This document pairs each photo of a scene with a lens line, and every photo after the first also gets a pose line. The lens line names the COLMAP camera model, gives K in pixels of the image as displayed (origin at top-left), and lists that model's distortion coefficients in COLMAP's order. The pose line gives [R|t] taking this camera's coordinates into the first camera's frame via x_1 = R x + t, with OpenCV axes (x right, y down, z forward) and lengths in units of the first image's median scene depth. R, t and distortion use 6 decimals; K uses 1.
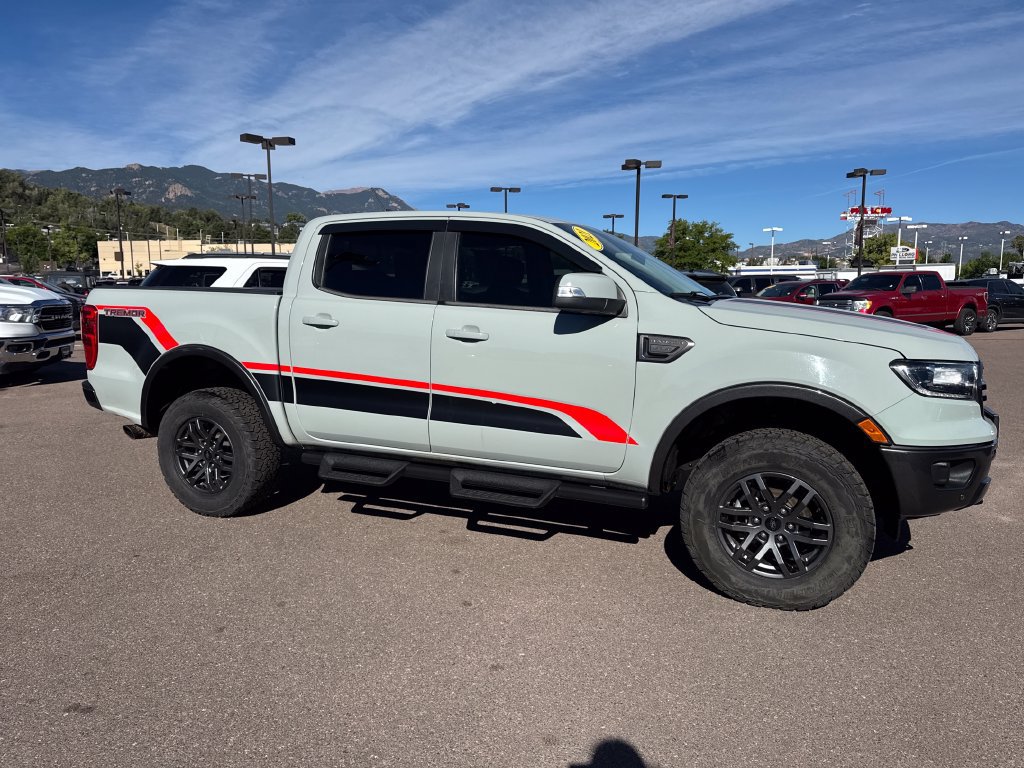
lens RADIAL K [[731.5, 0, 508.3], [0, 731.5, 397.6], [0, 0, 1]] dist [0.035600, -0.039446]
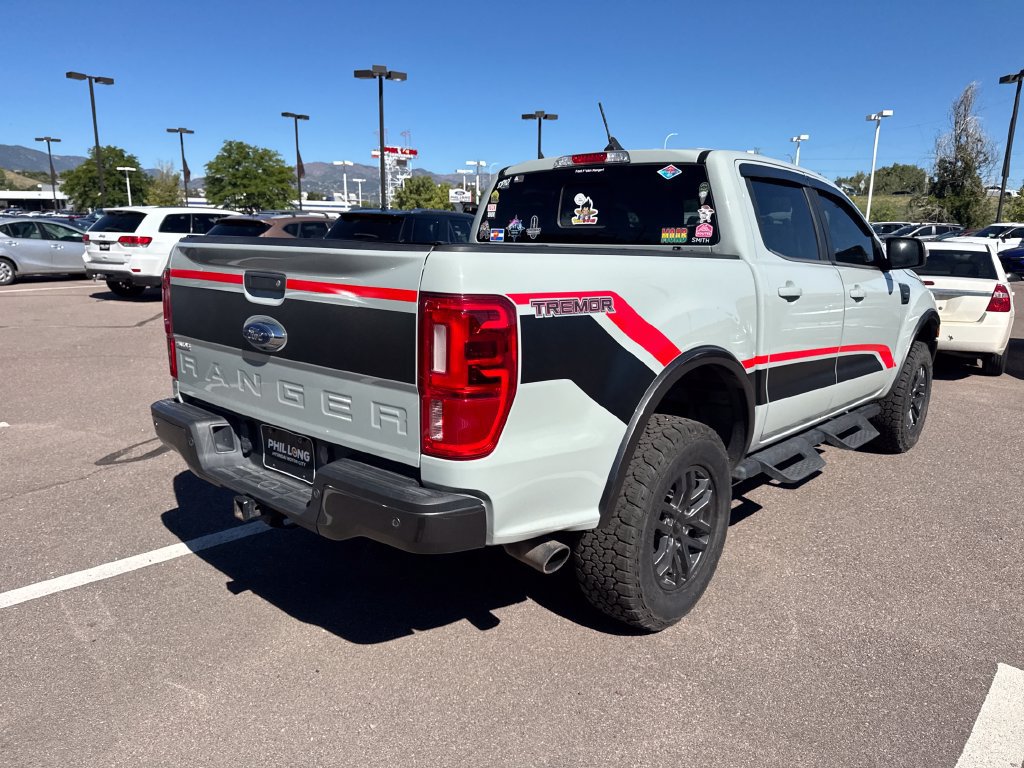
lens RADIAL K [[731.5, 0, 504.6], [0, 731.5, 387.7], [0, 0, 1]] dist [0.035600, -0.039446]
pose [[0.319881, -0.185158, 0.929189, -0.997143], [0.123453, 0.980503, 0.152883, -0.144454], [-0.939380, 0.065807, 0.336502, 0.915002]]
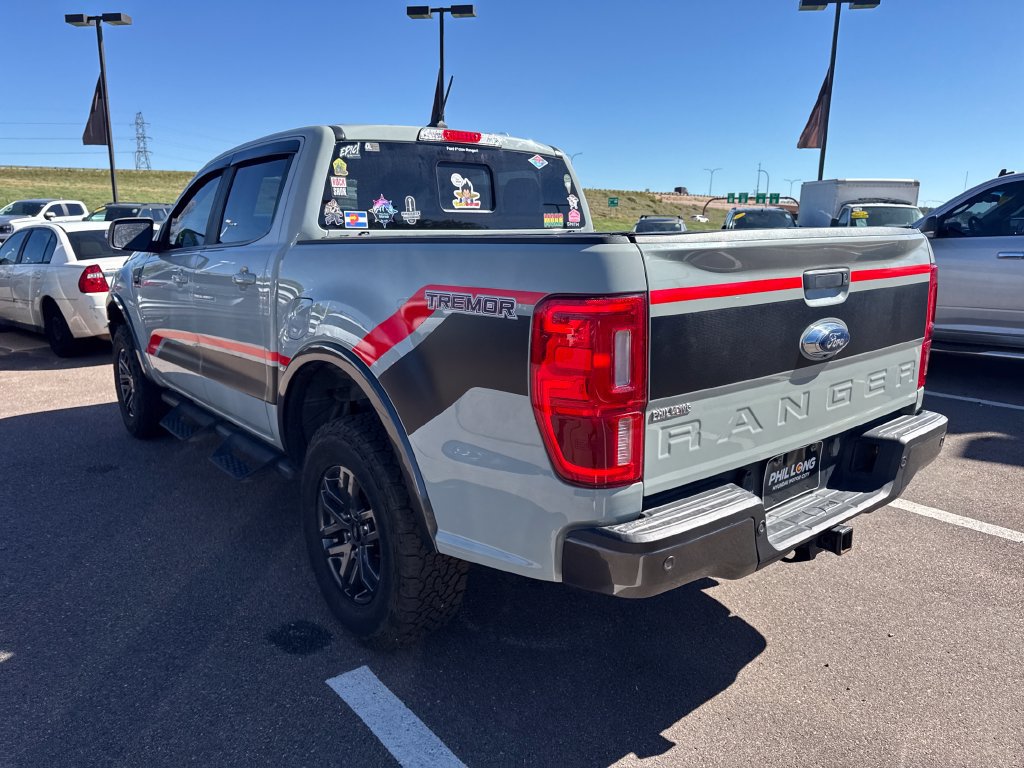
lens RADIAL K [[731.5, 0, 505.6], [0, 731.5, 384.0], [0, 0, 1]] dist [0.035600, -0.039446]
pose [[-0.879597, -0.100087, 0.465072, -0.600727], [0.069382, 0.940173, 0.333557, -0.260261], [-0.470633, 0.325664, -0.820029, 1.715097]]
